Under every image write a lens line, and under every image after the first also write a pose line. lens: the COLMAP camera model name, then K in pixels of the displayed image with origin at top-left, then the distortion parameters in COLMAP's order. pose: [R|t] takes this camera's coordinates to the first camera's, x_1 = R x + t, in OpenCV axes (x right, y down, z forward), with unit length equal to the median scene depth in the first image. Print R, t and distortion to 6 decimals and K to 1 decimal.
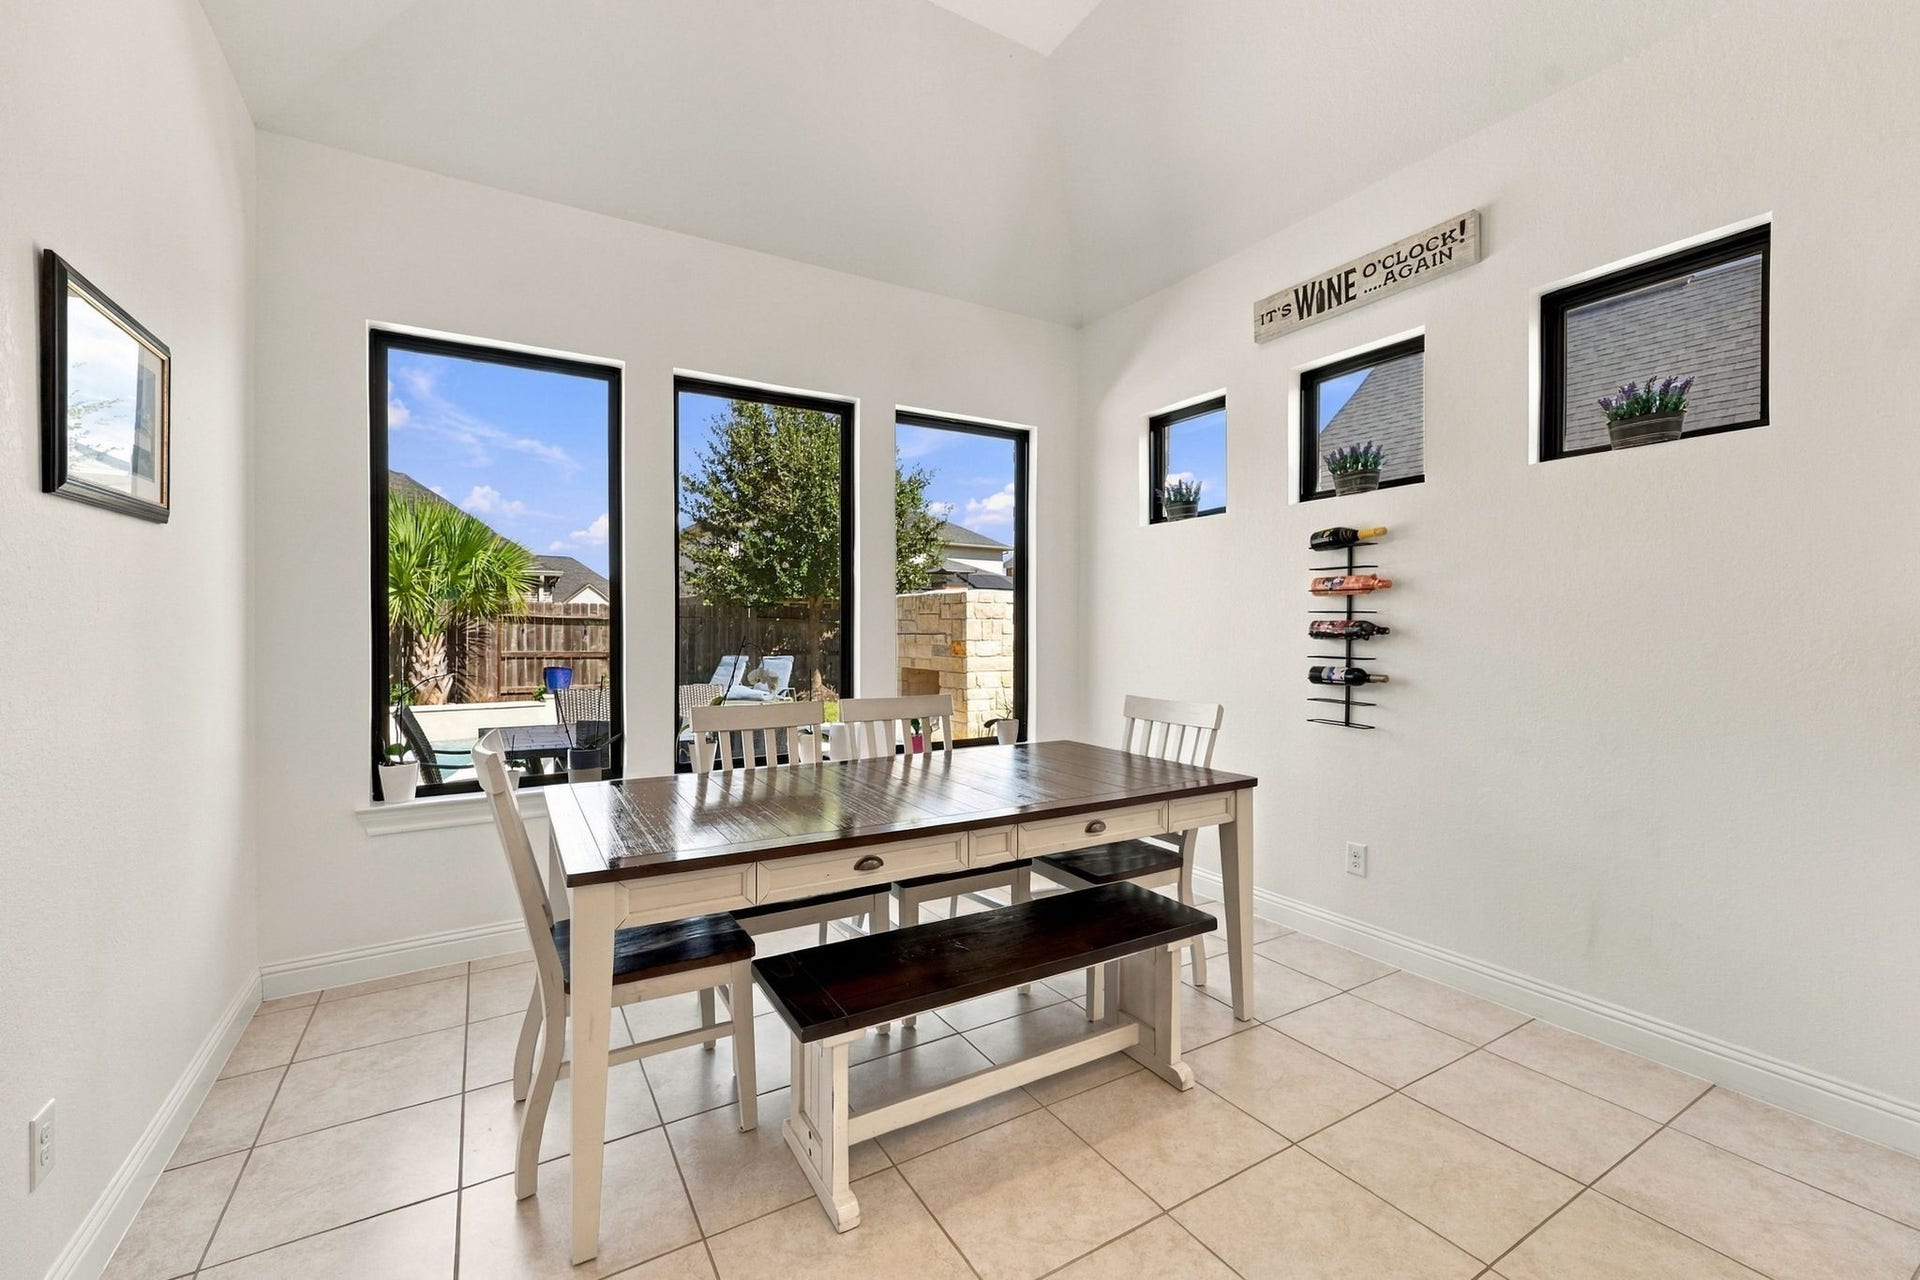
lens RADIAL K [[784.9, 0, 960.0], [0, 784.9, 640.0], [0, 0, 1]] dist [0.003055, 0.000254]
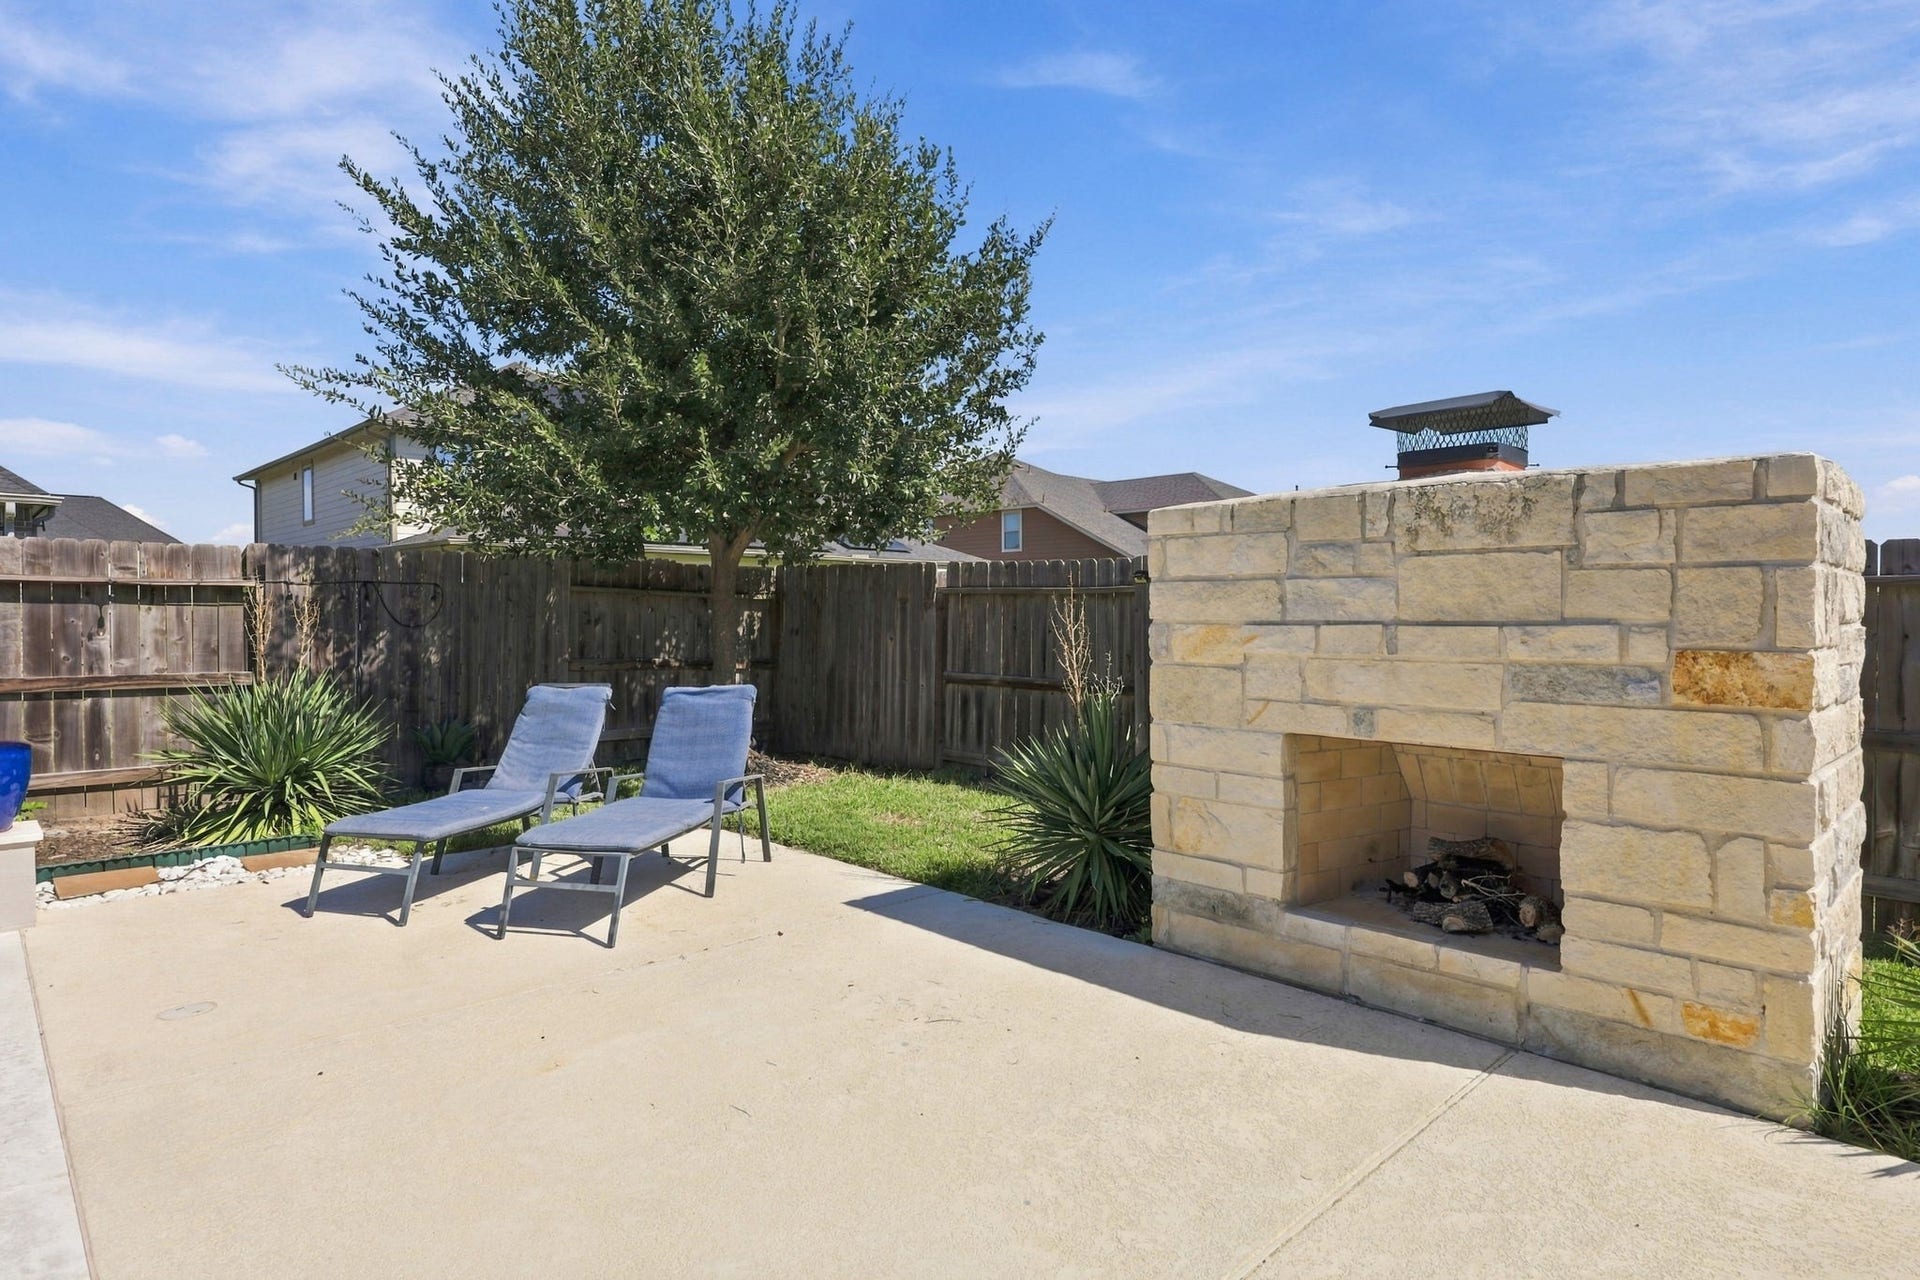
lens RADIAL K [[1024.9, 0, 953.7], [0, 1024.9, 647.9], [0, 0, 1]] dist [0.004187, 0.000646]
pose [[0.974321, -0.010288, 0.224927, -0.211916], [0.006244, 0.999806, 0.018684, -0.004614], [-0.225075, -0.016800, 0.974197, 0.475646]]
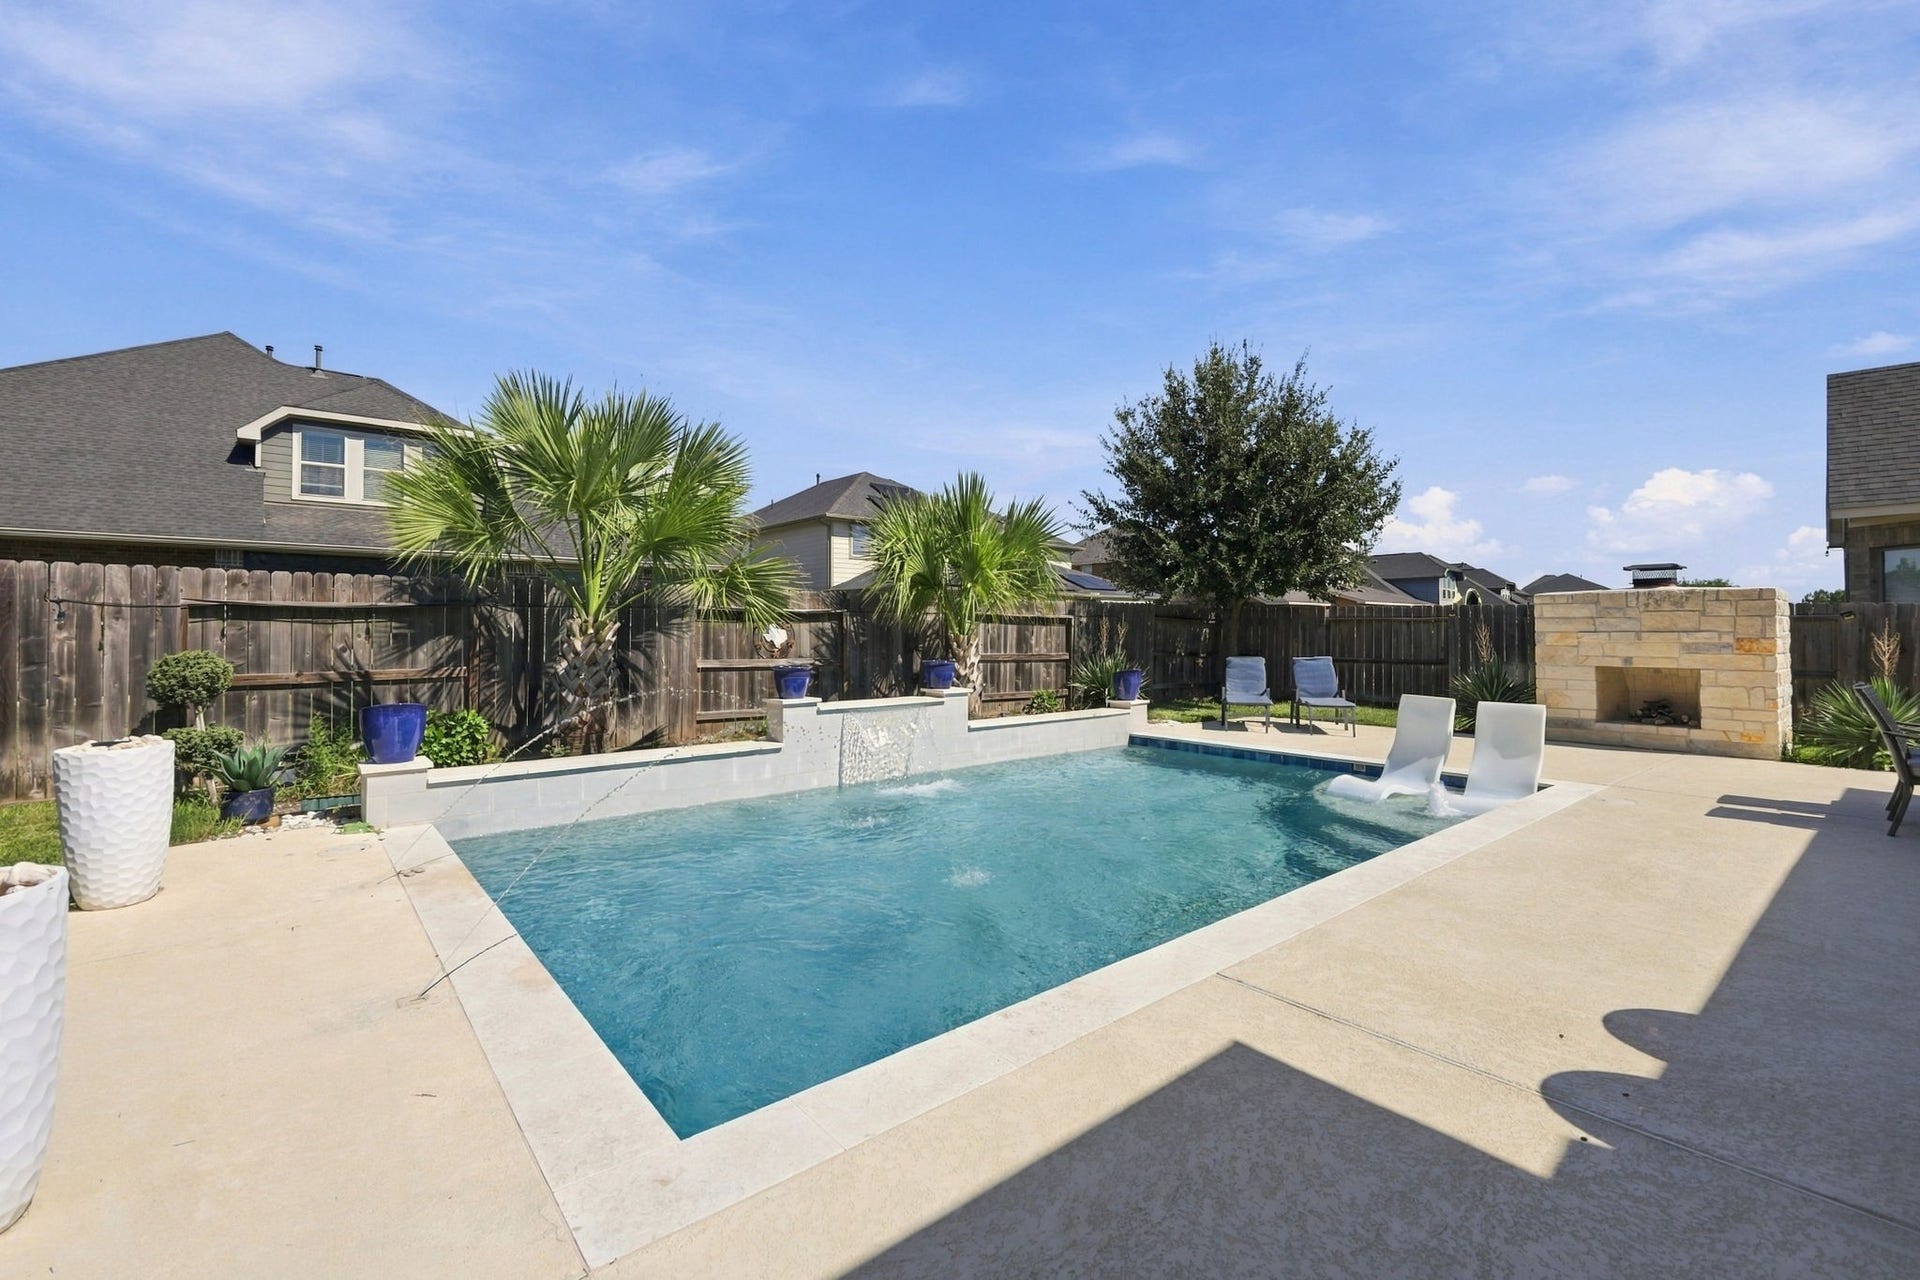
lens RADIAL K [[802.4, 0, 958.1], [0, 802.4, 634.5], [0, 0, 1]] dist [0.000995, -0.000096]
pose [[0.988657, -0.001057, 0.150186, -0.733411], [0.003071, 0.999908, -0.013178, 0.004428], [-0.150158, 0.013490, 0.988570, 0.106787]]
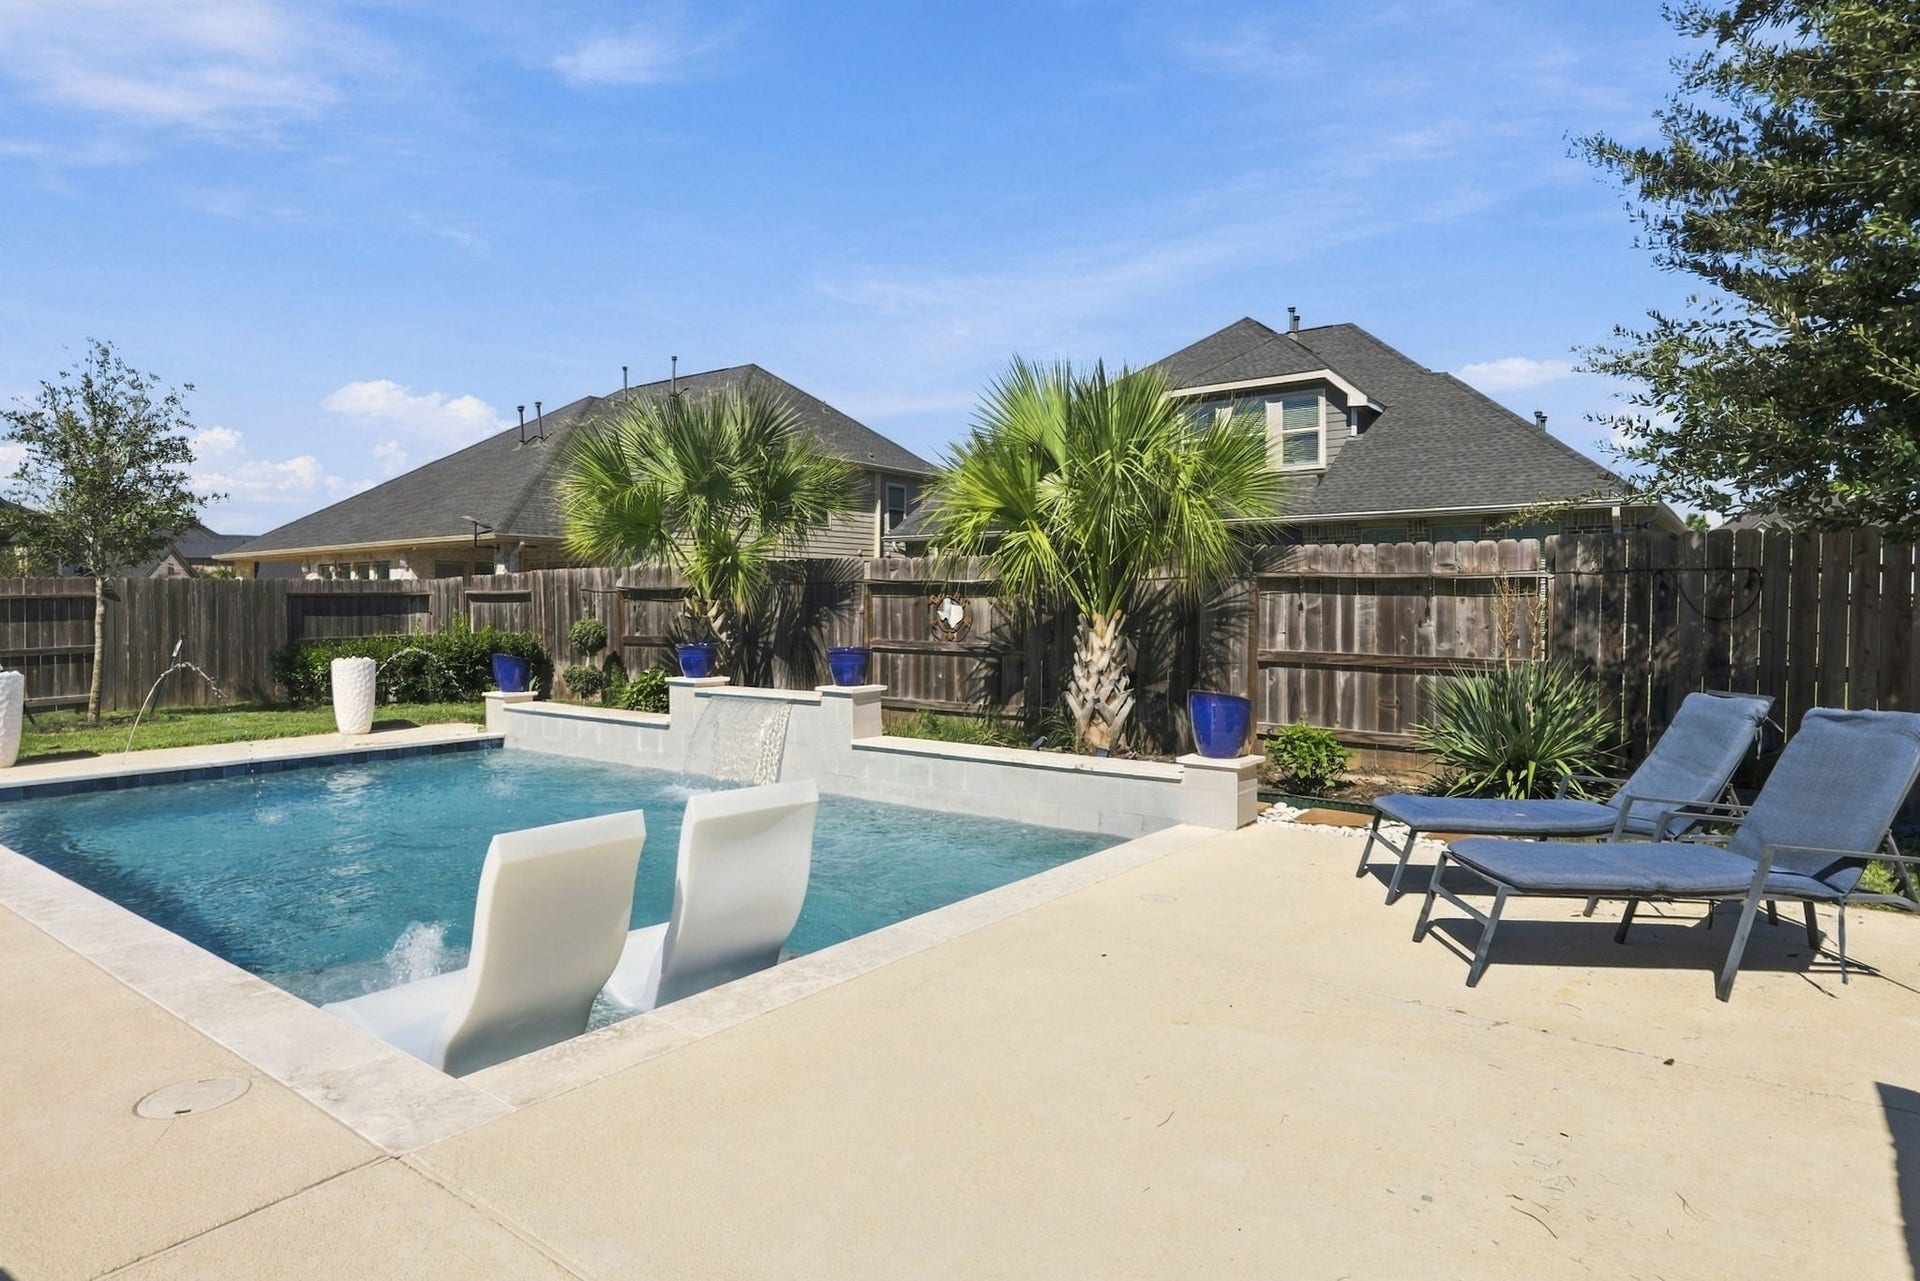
lens RADIAL K [[1078.1, 0, 960.0], [0, 1078.1, 640.5], [0, 0, 1]] dist [0.000641, -0.000065]
pose [[0.373322, 0.027714, -0.927288, -0.031386], [-0.017852, 0.999583, 0.022687, -0.002775], [0.927530, 0.008084, 0.373661, 0.572857]]
